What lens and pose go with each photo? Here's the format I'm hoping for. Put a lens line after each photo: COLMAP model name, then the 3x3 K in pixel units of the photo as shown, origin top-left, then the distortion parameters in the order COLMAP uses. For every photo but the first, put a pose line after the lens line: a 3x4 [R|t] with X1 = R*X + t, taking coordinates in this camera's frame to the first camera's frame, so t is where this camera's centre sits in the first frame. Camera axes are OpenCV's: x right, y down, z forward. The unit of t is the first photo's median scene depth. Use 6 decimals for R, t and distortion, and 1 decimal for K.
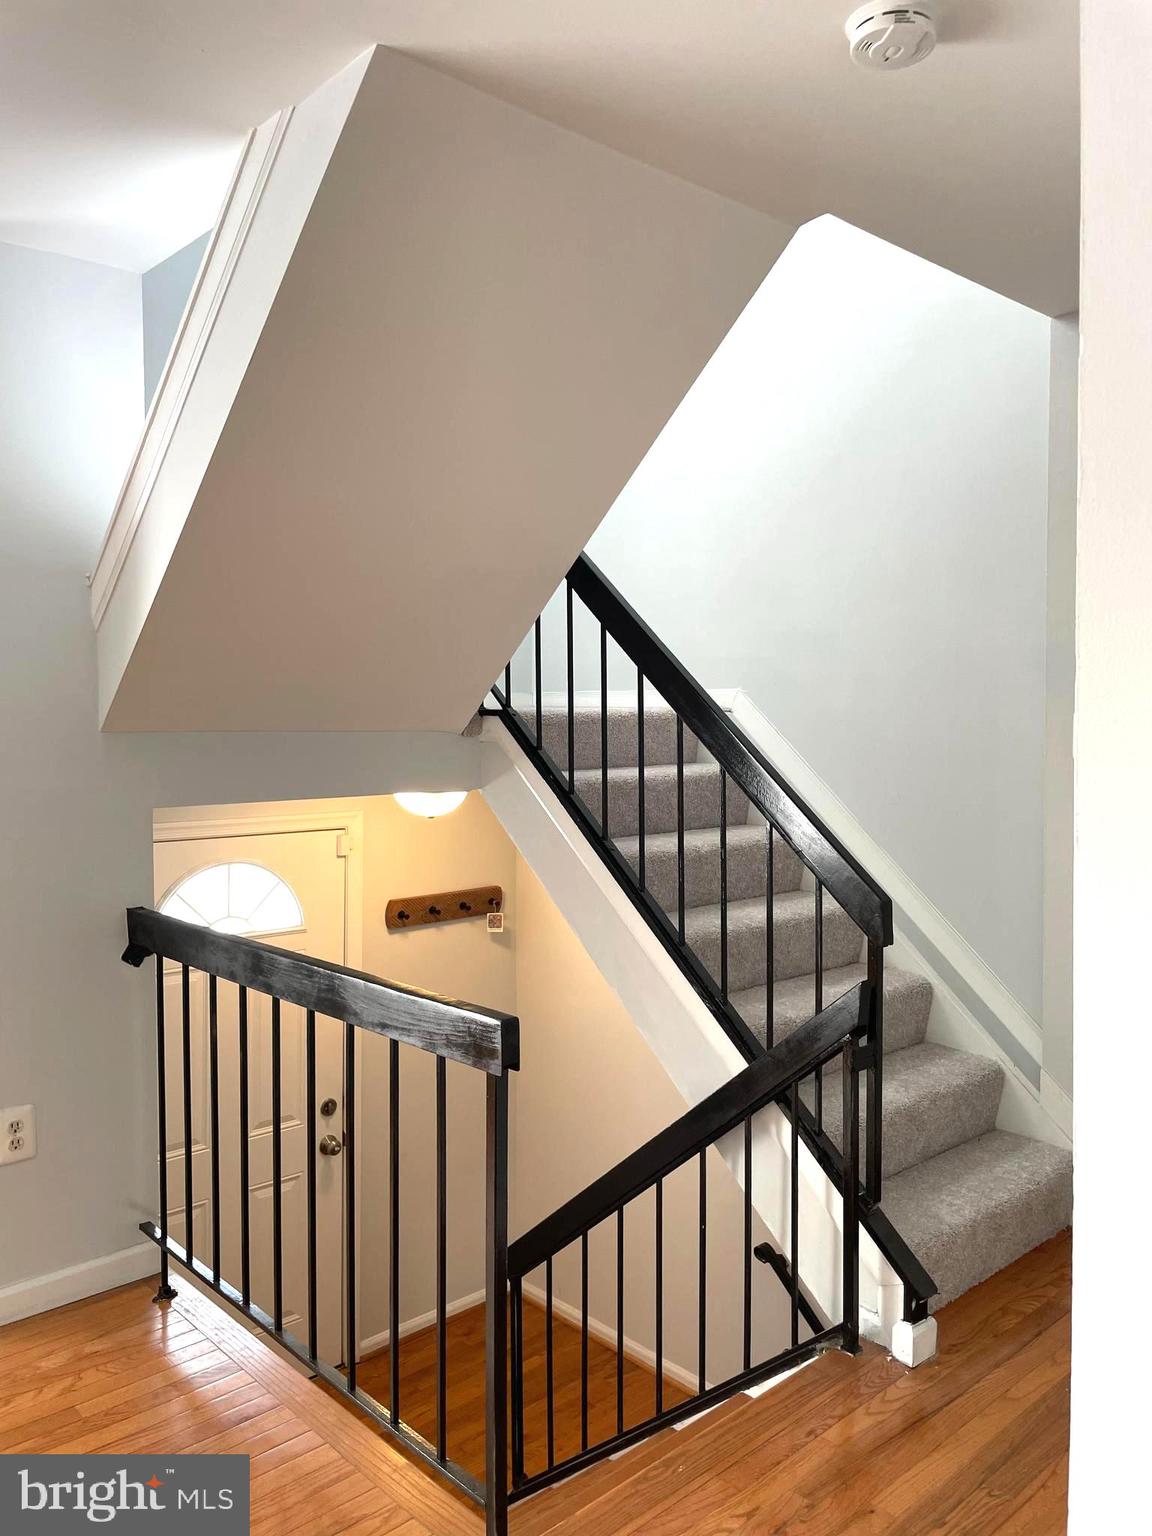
lens RADIAL K [[1167.9, 0, 575.5], [0, 1167.9, 761.7], [0, 0, 1]] dist [0.065664, -0.102073]
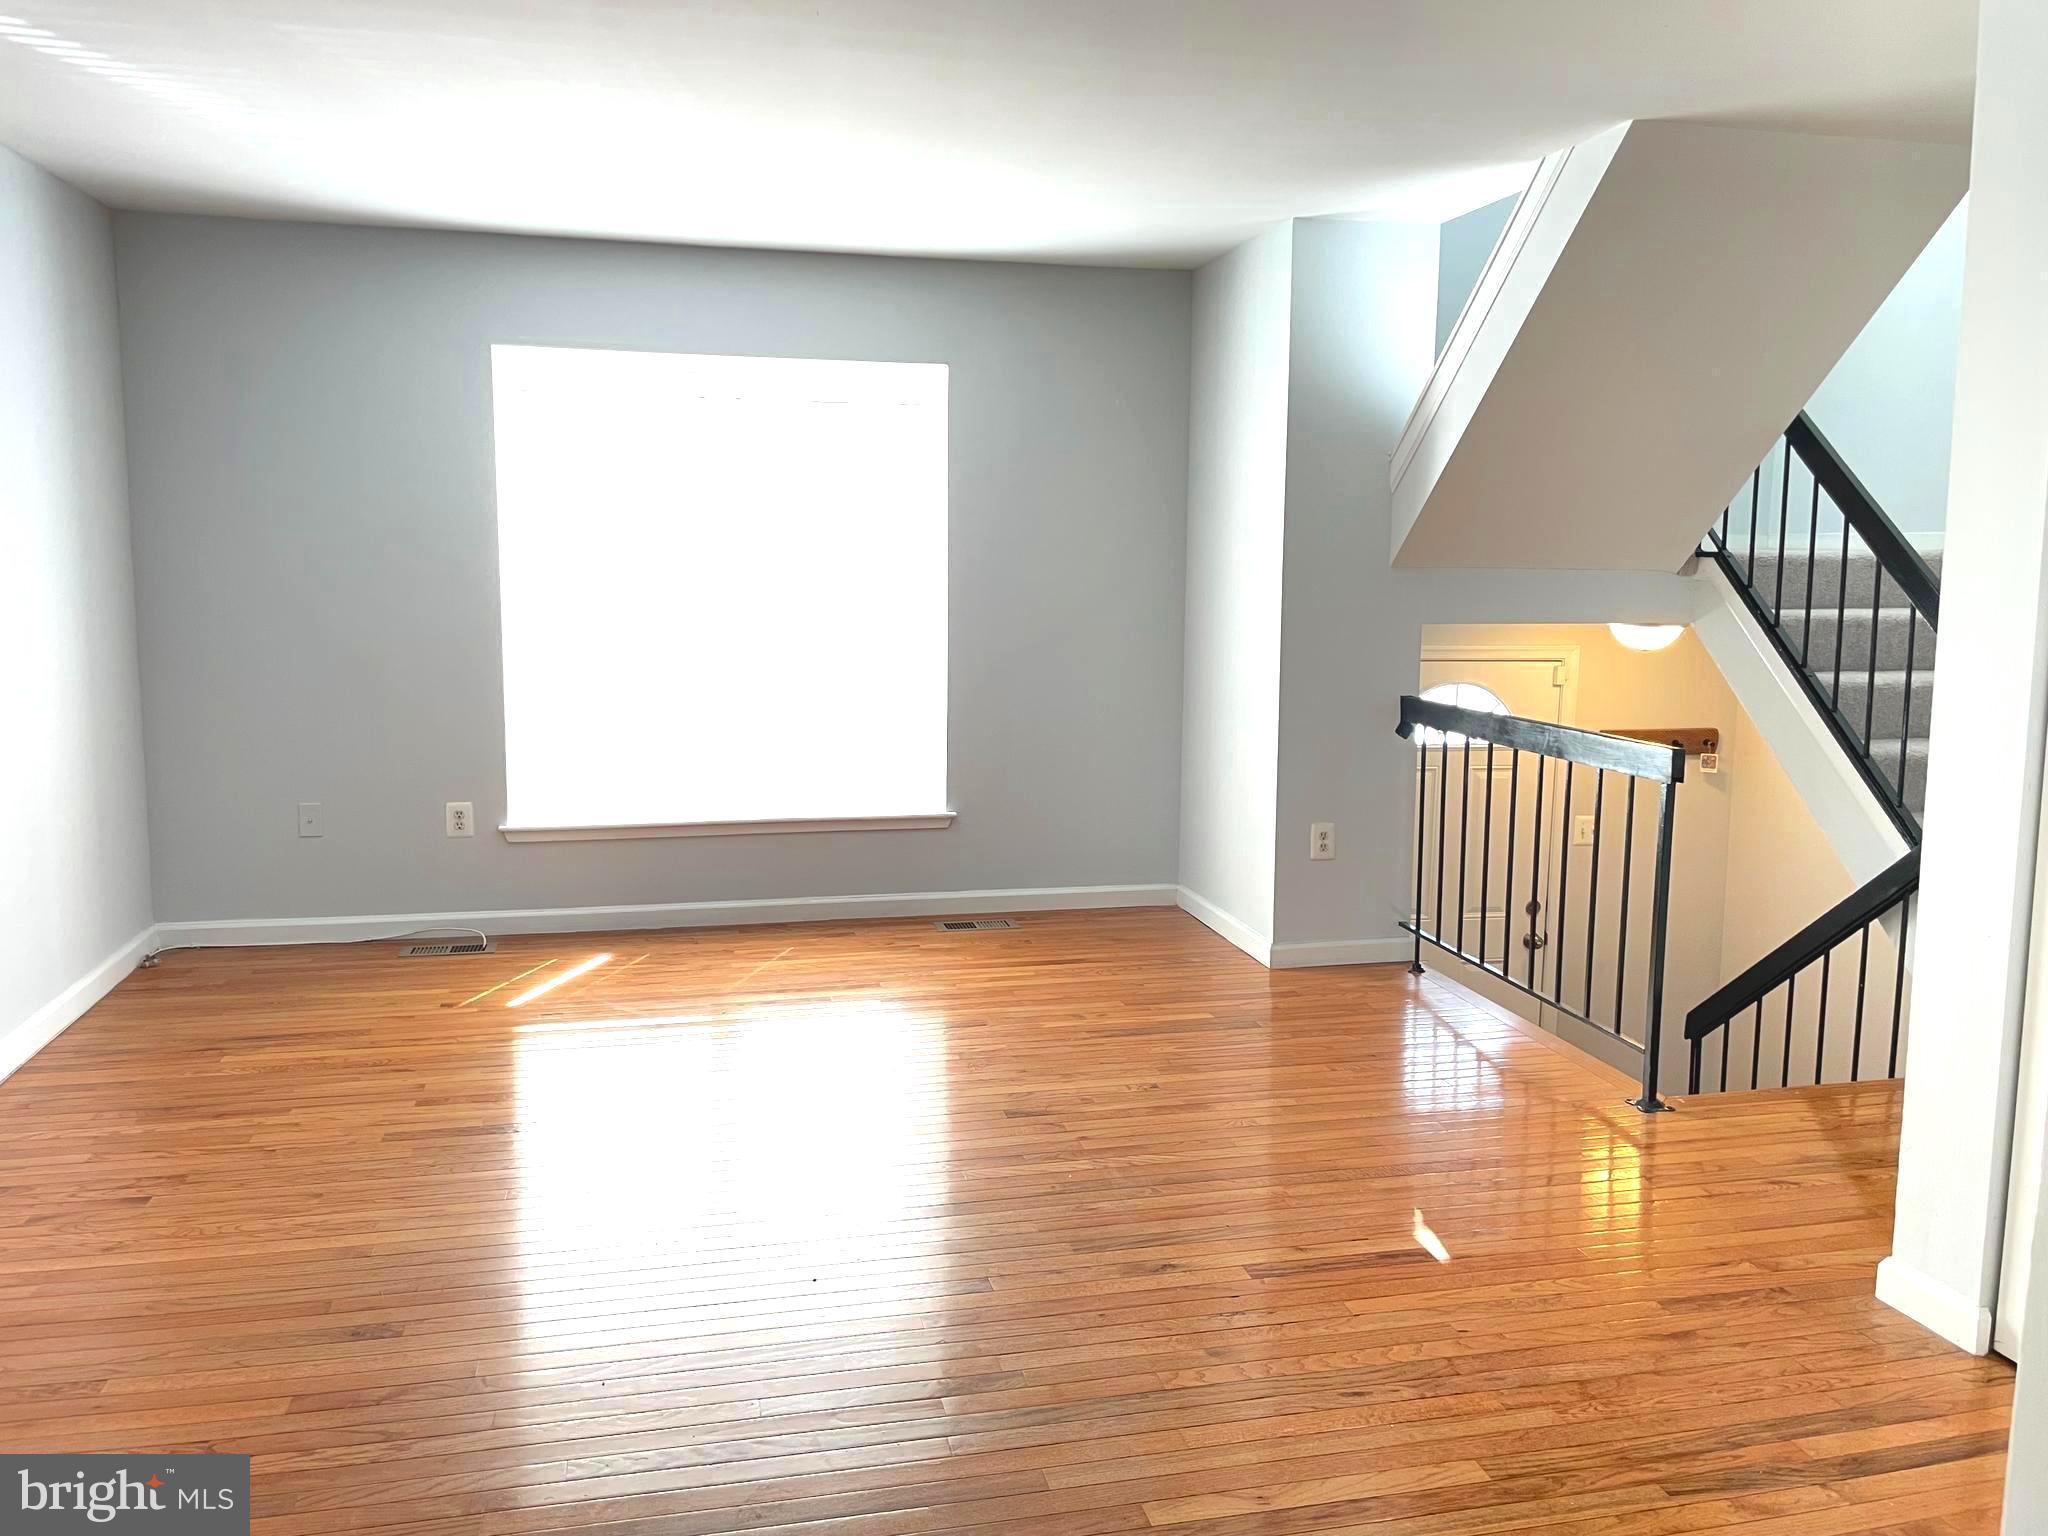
lens RADIAL K [[1557.2, 0, 1047.4], [0, 1557.2, 727.0], [0, 0, 1]] dist [0.065664, -0.102073]
pose [[0.876369, 0.067224, -0.476926, 0.114242], [-0.033646, 0.996337, 0.078610, 0.028938], [0.480464, -0.052845, 0.875421, -0.701291]]
